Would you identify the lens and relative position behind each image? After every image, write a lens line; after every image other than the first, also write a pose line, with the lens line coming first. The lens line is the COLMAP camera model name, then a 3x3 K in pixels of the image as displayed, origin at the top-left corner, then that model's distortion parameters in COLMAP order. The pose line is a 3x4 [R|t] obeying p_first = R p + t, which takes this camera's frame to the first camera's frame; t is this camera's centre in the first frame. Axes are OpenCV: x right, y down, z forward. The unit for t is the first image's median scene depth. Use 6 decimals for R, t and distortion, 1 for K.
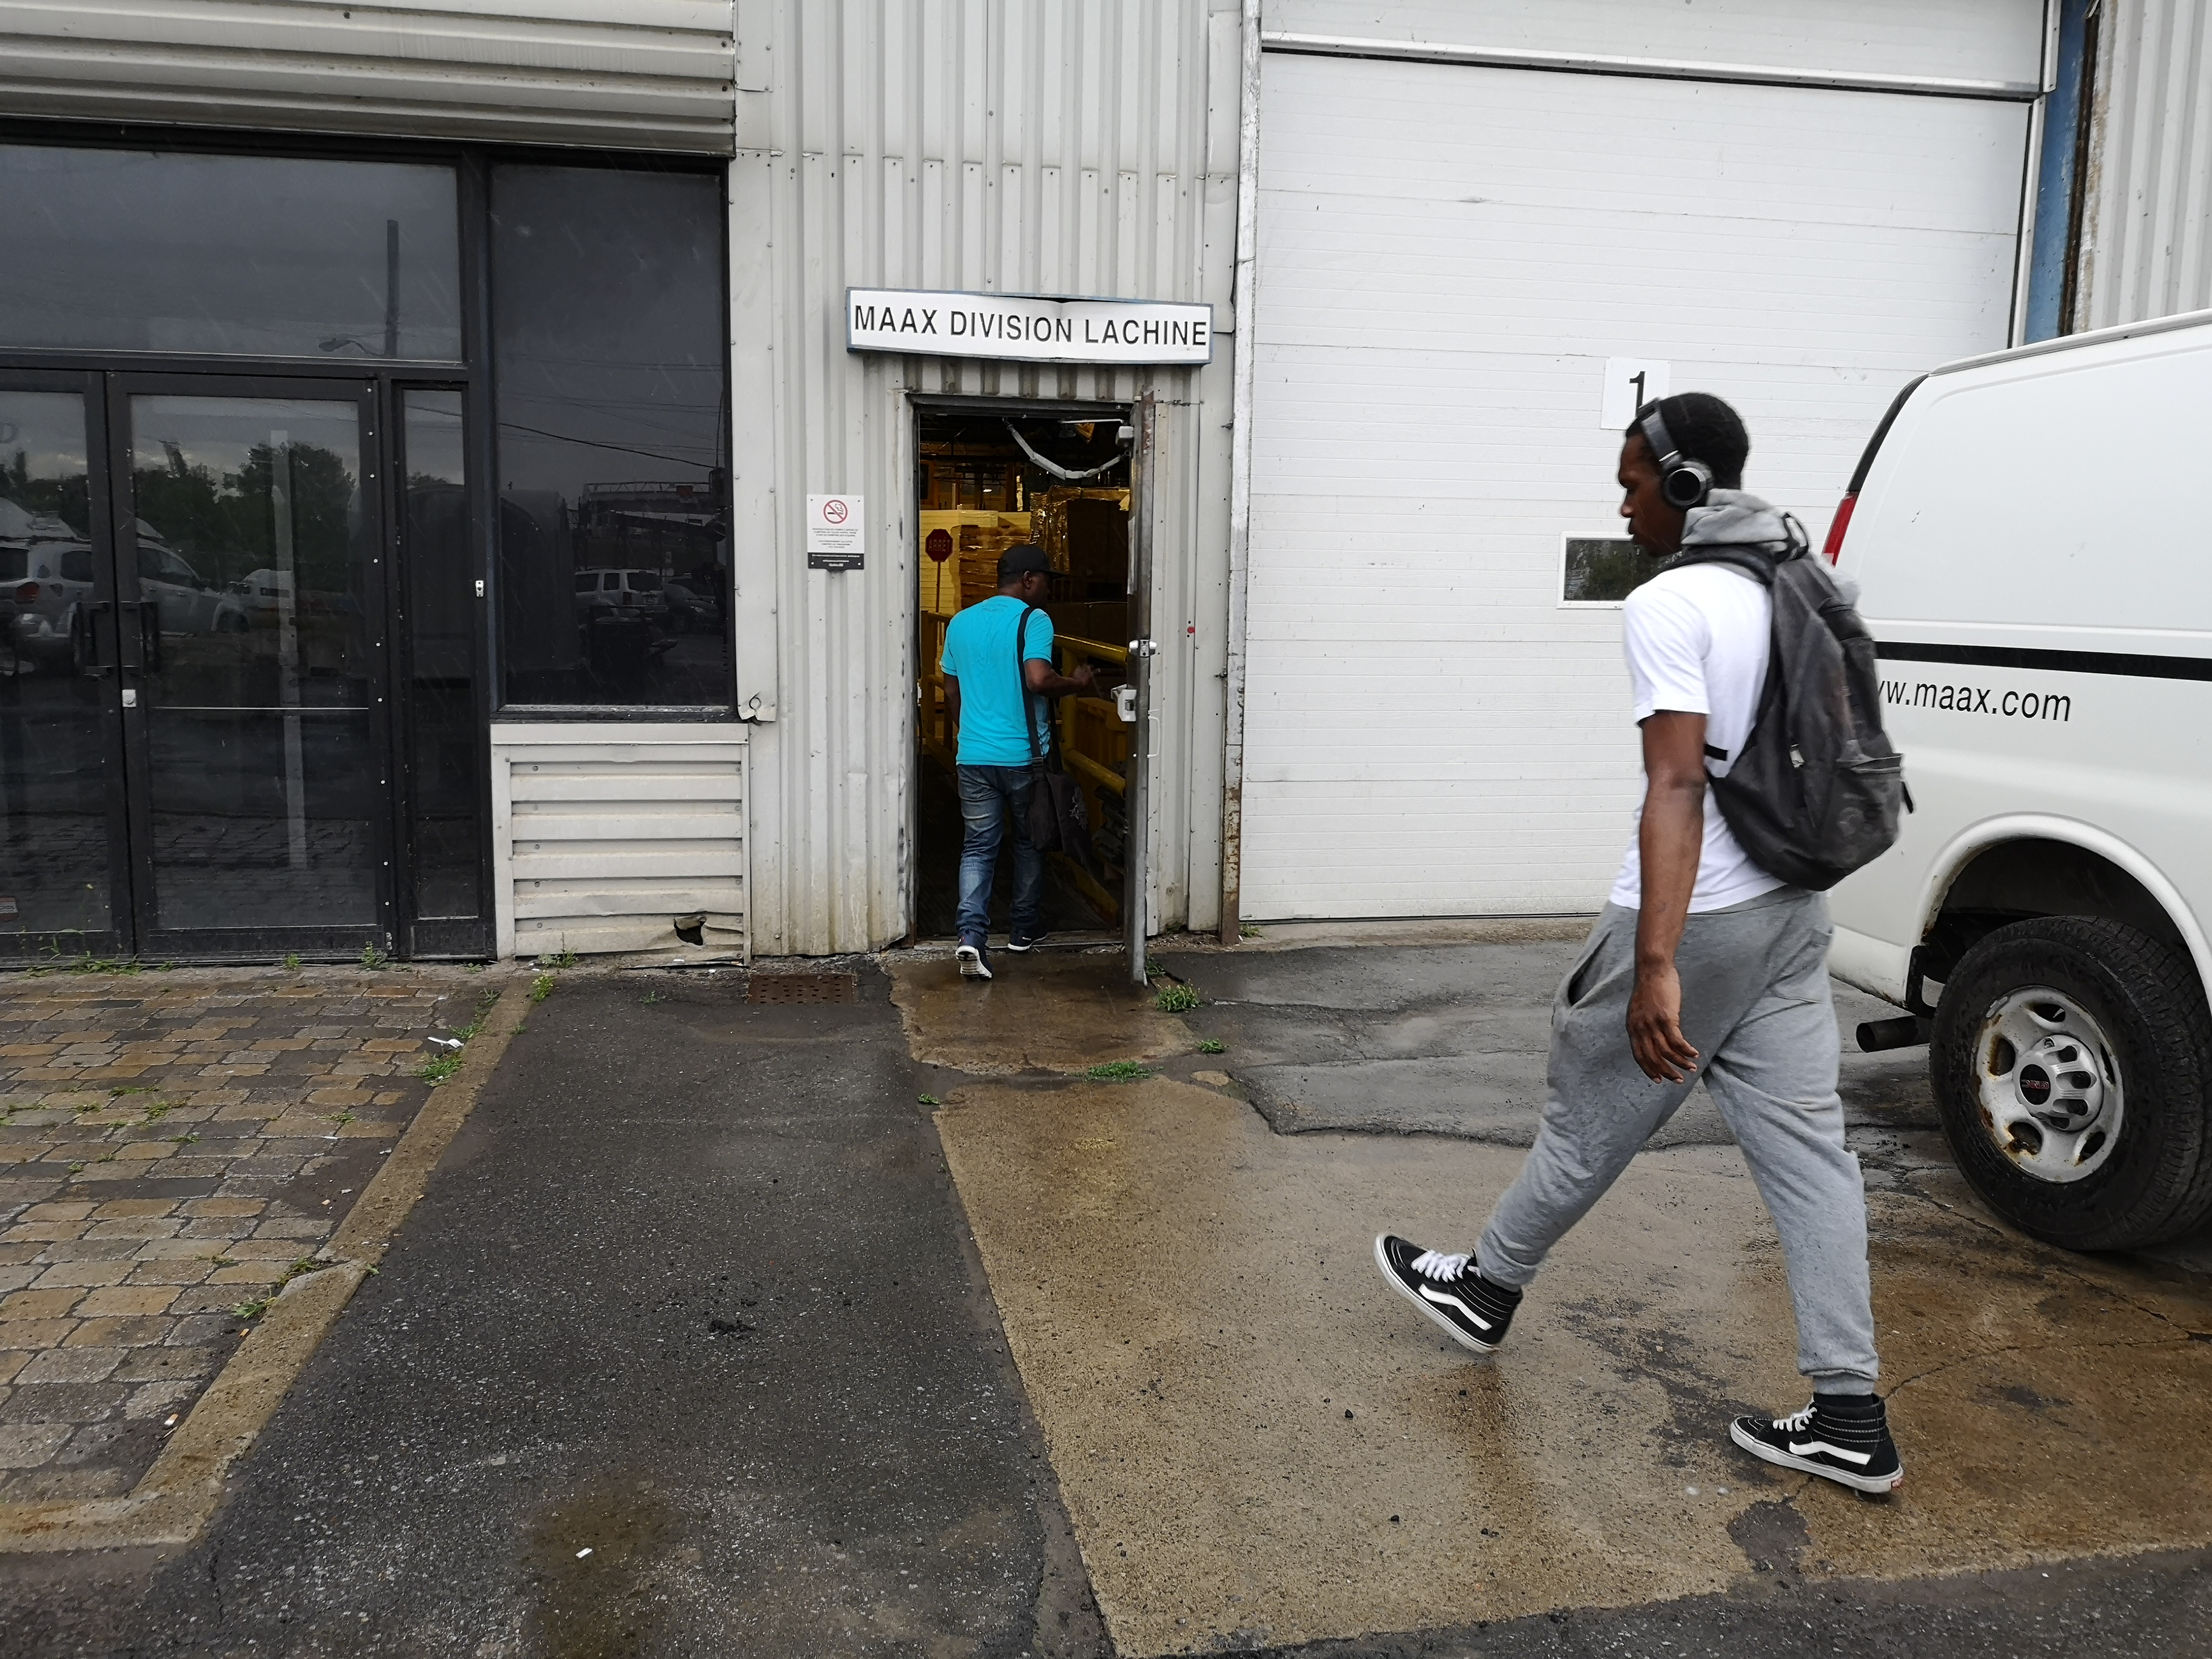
lens RADIAL K [[1751.6, 0, 1106.0], [0, 1751.6, 829.5], [0, 0, 1]] dist [0.110288, -0.202241]
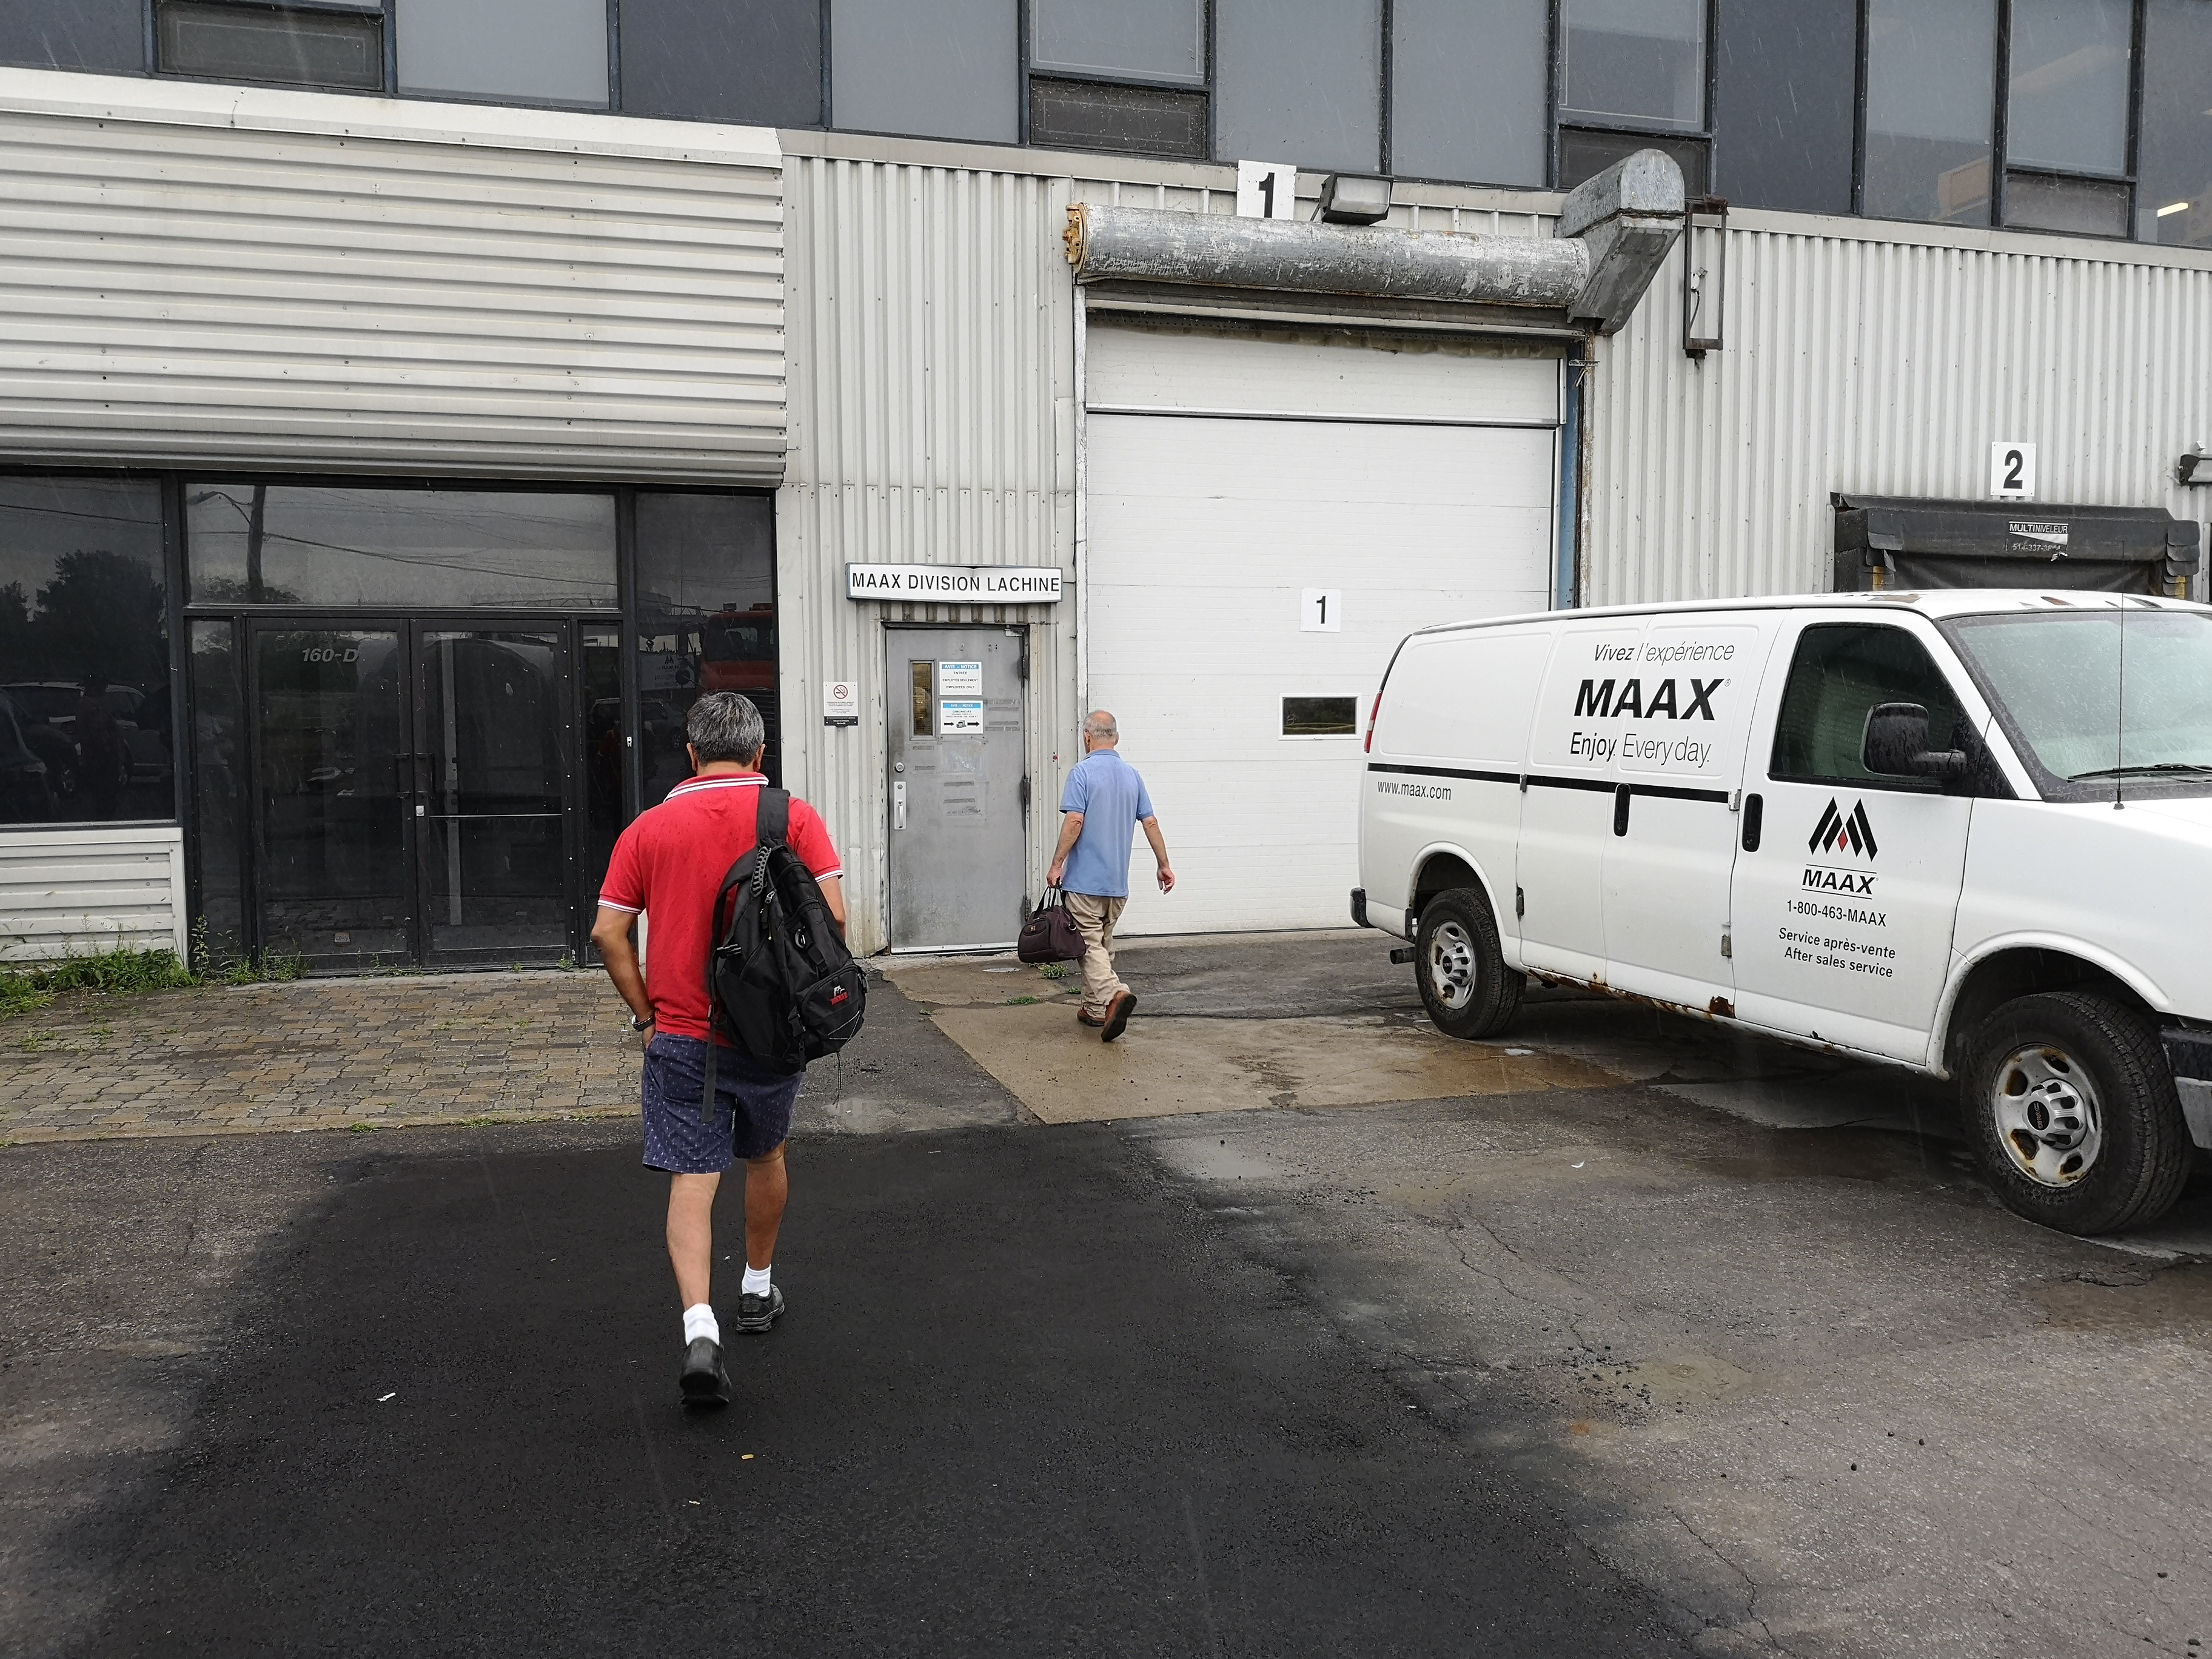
lens RADIAL K [[1751.6, 0, 1106.0], [0, 1751.6, 829.5], [0, 0, 1]] dist [0.110288, -0.202241]
pose [[0.996427, -0.020603, 0.081909, -0.041416], [0.025712, 0.997756, -0.061816, 0.059866], [-0.080452, 0.063701, 0.994721, -0.673005]]
